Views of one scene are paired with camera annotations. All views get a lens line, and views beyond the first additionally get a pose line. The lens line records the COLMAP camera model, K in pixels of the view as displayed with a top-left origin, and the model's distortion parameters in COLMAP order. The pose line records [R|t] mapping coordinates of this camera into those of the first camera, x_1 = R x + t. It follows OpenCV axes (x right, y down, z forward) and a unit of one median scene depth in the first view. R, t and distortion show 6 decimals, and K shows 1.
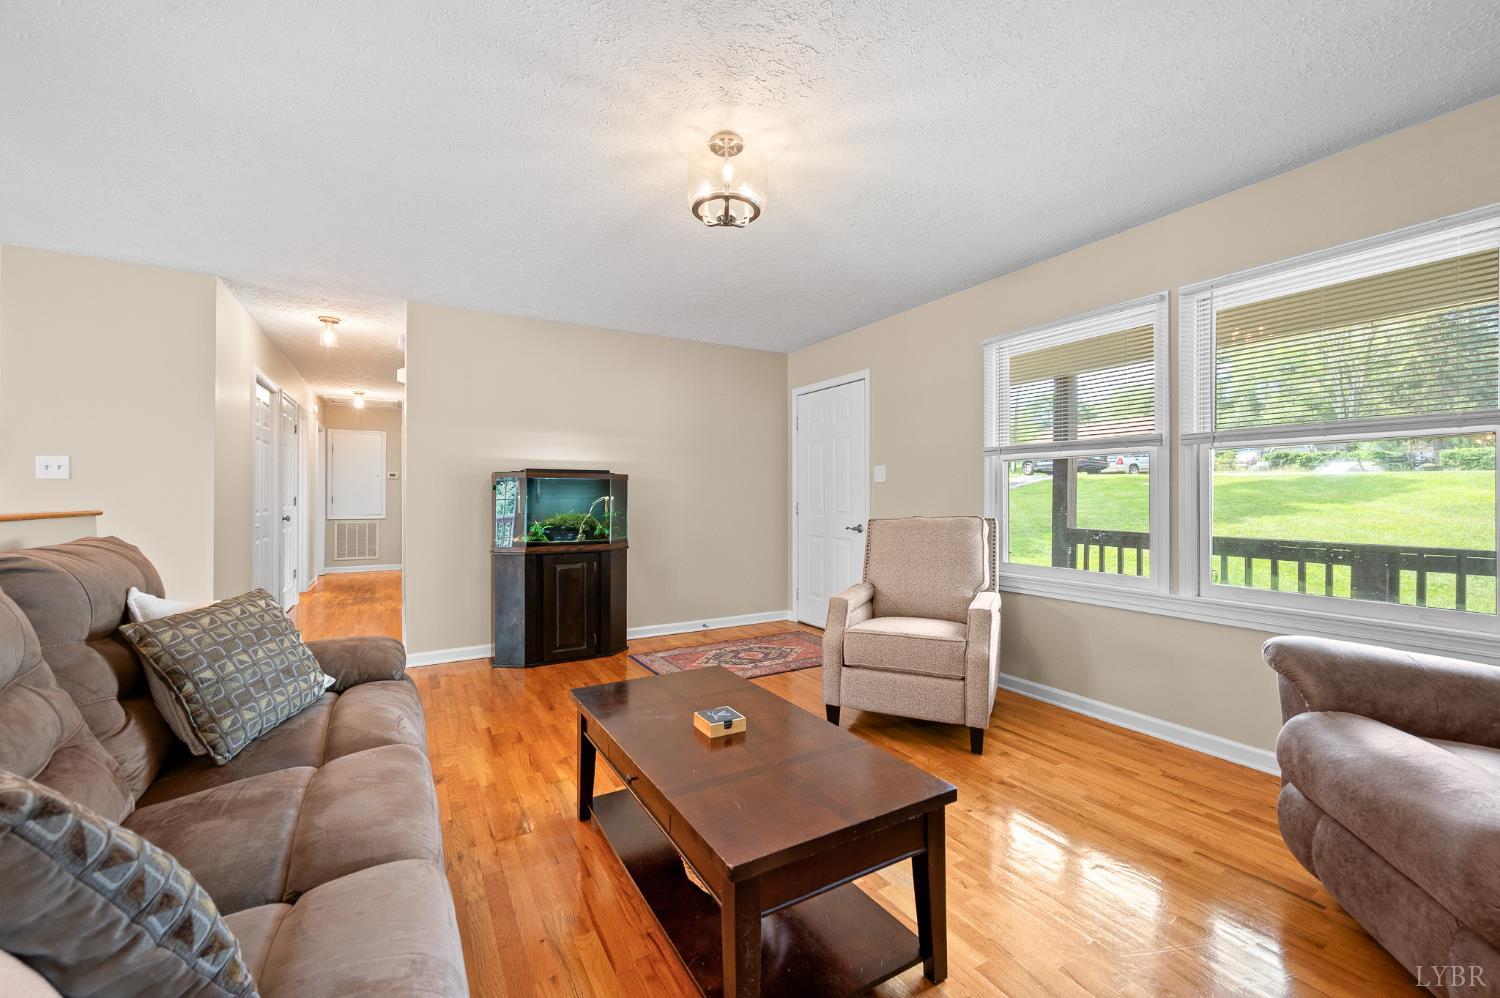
lens RADIAL K [[594.4, 0, 751.0], [0, 594.4, 485.4], [0, 0, 1]] dist [-0.000939, 0.000003]
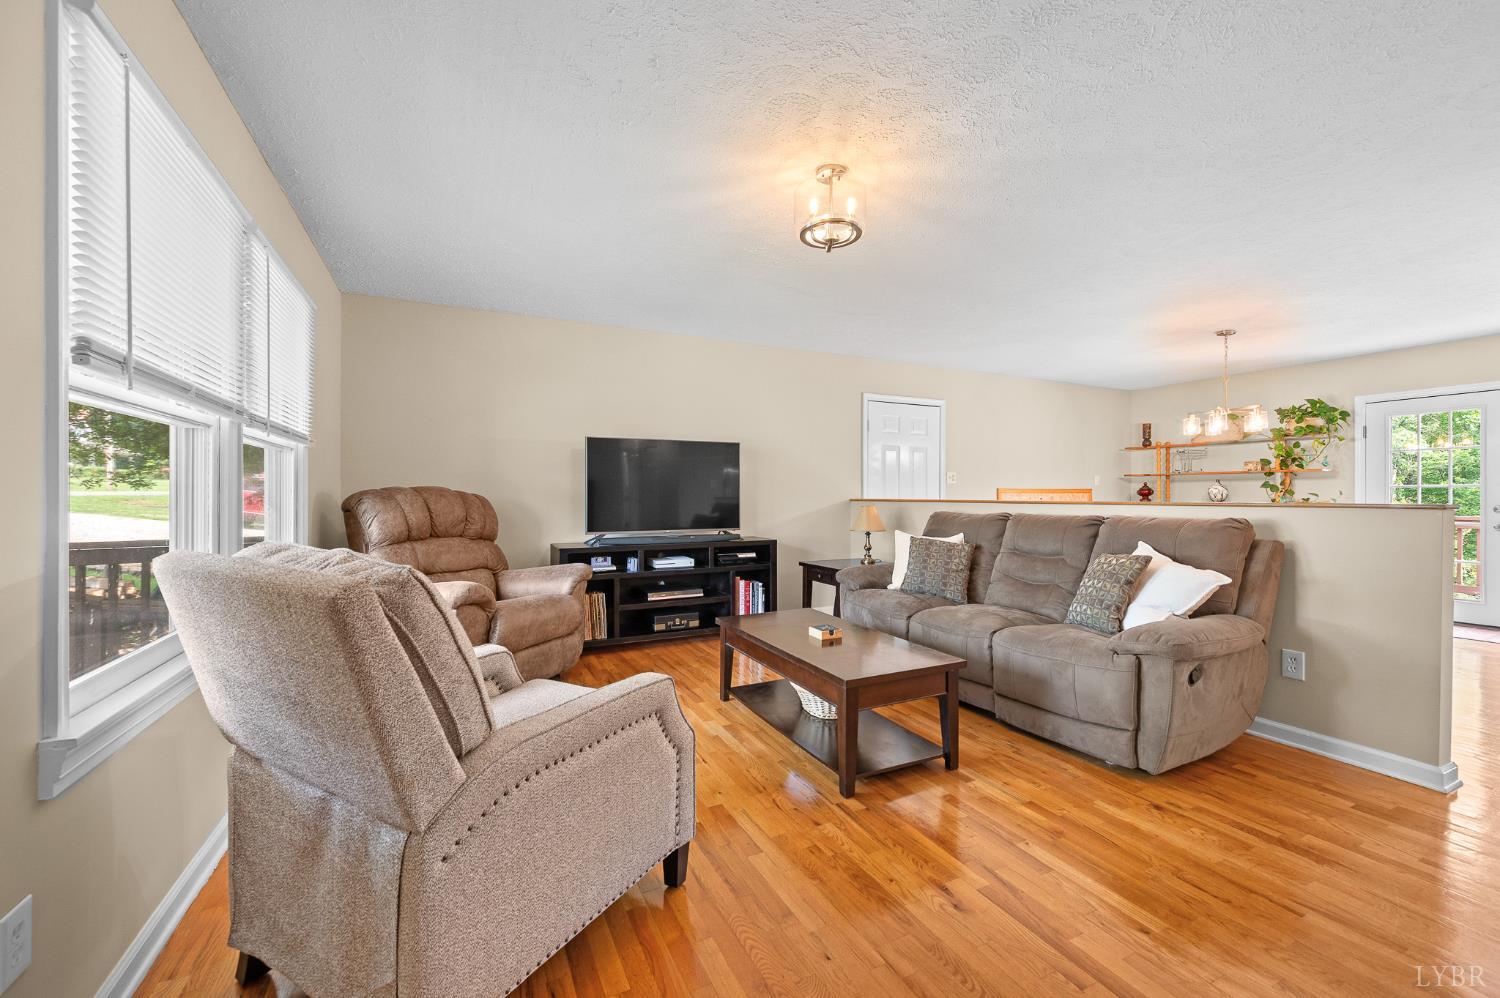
lens RADIAL K [[594.4, 0, 743.9], [0, 594.4, 493.6], [0, 0, 1]] dist [-0.000939, 0.000003]
pose [[-0.996673, 0.003518, 0.081434, 0.022669], [0.002123, 0.999850, -0.017207, 0.030218], [-0.081482, -0.016976, -0.996530, 1.560146]]
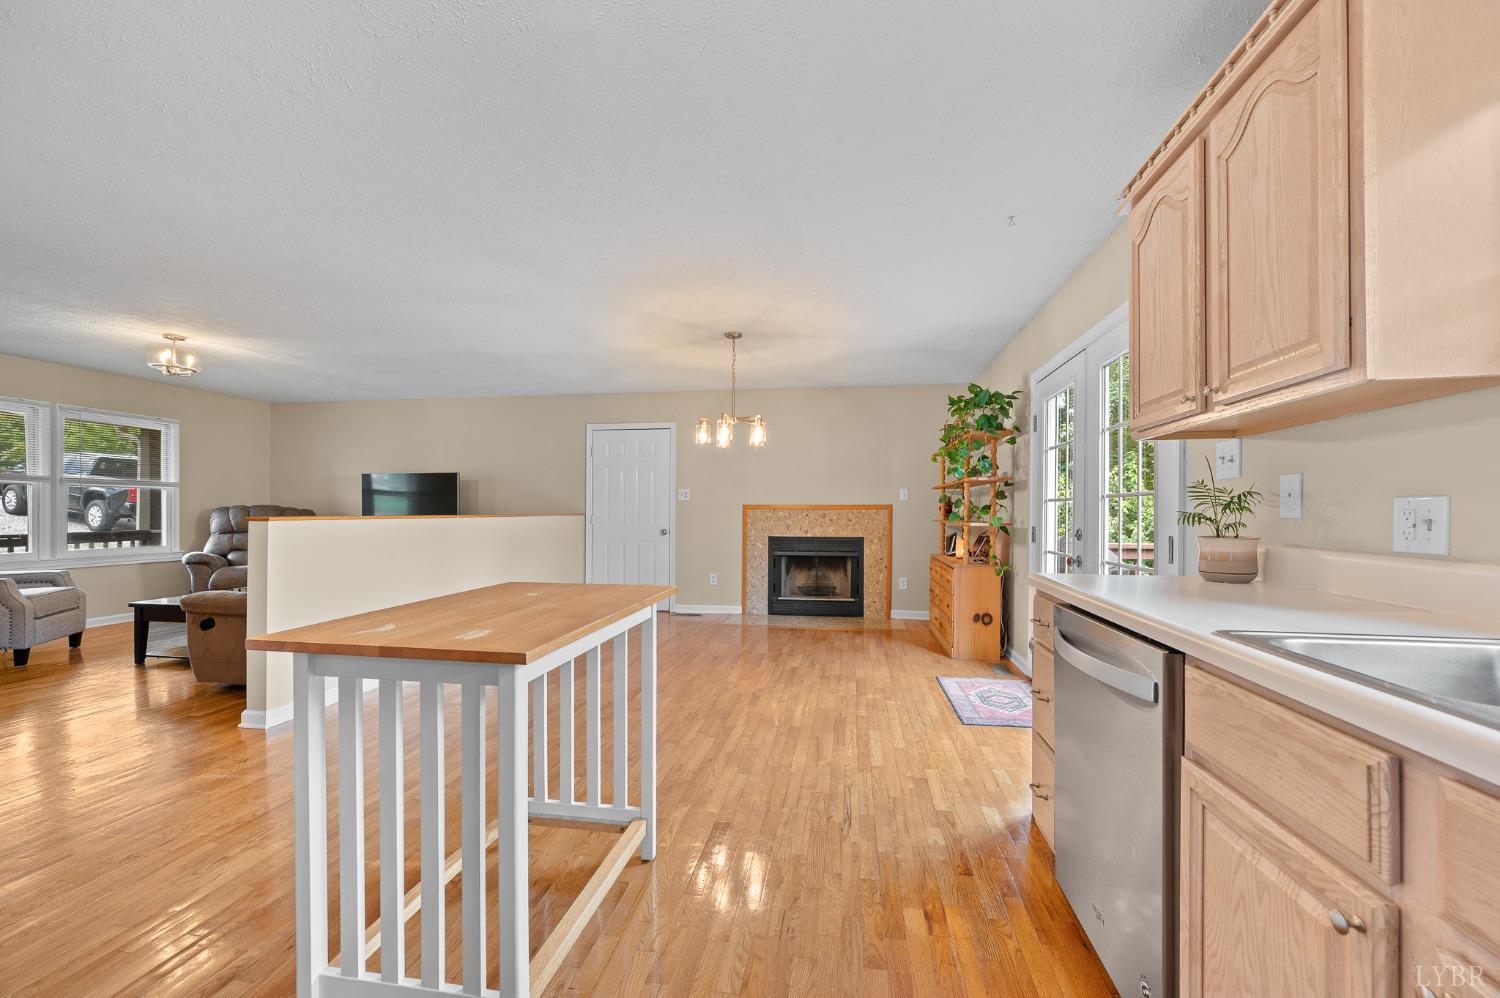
lens RADIAL K [[594.4, 0, 754.4], [0, 594.4, 512.3], [0, 0, 1]] dist [-0.000939, 0.000003]
pose [[-0.765503, -0.000936, 0.643432, -2.168283], [-0.010927, 0.999874, -0.011545, 0.027127], [-0.643340, -0.015869, -0.765416, 0.938736]]
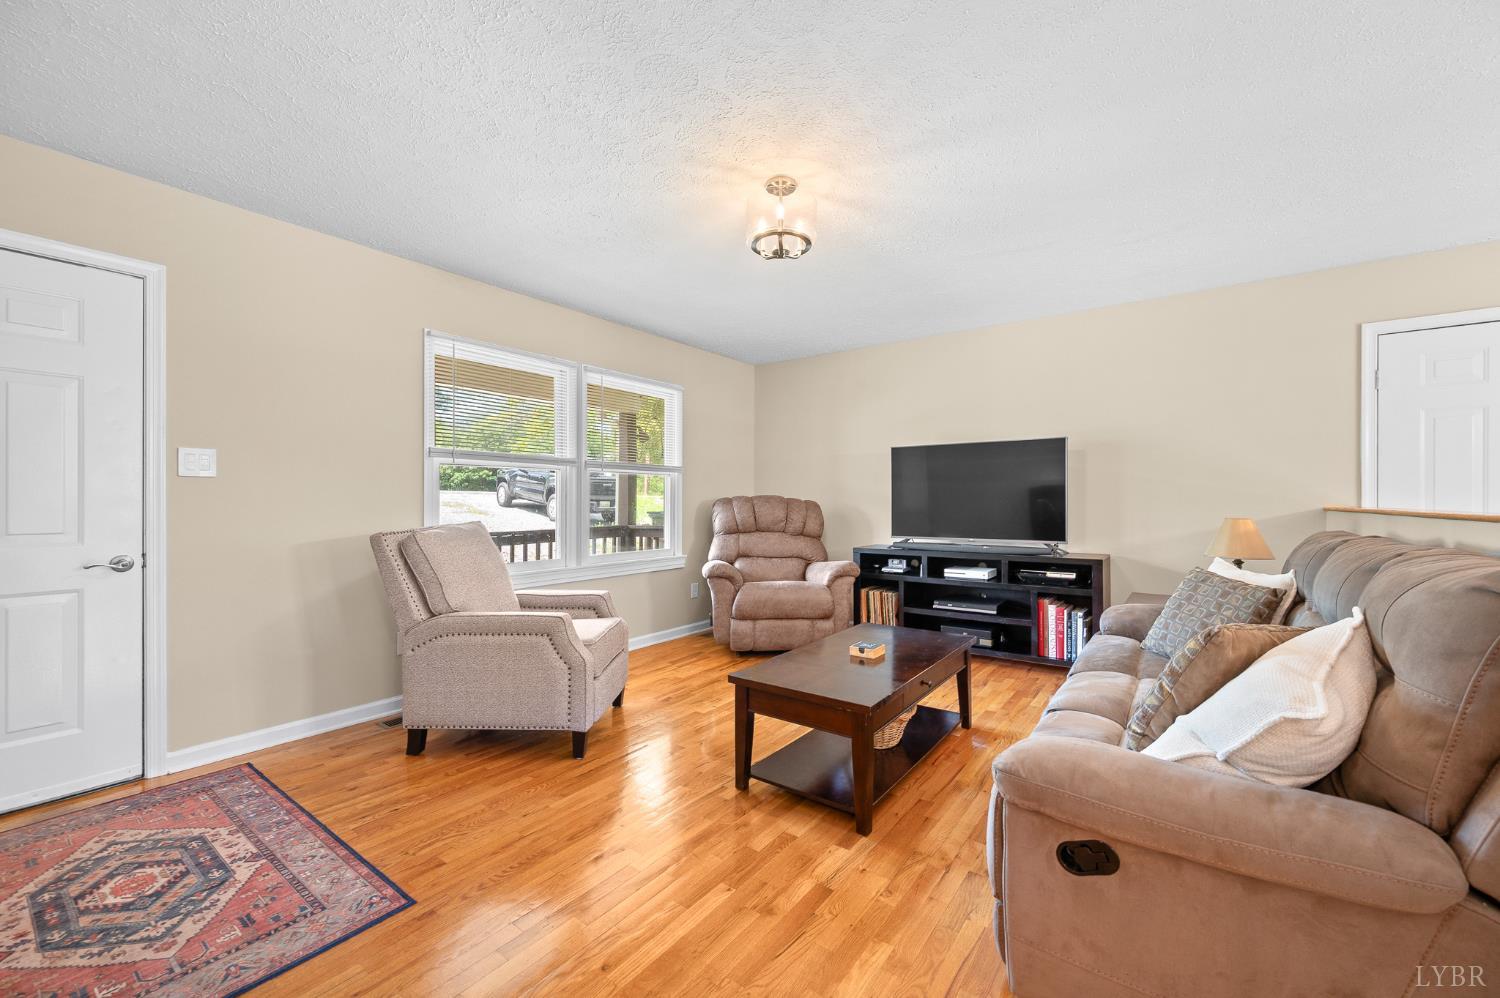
lens RADIAL K [[594.4, 0, 756.5], [0, 594.4, 498.0], [0, 0, 1]] dist [-0.000939, 0.000003]
pose [[-0.393161, 0.008585, 0.919430, -0.782285], [-0.011574, 0.999831, -0.014285, 0.025604], [-0.919397, -0.016257, -0.392995, 1.091556]]
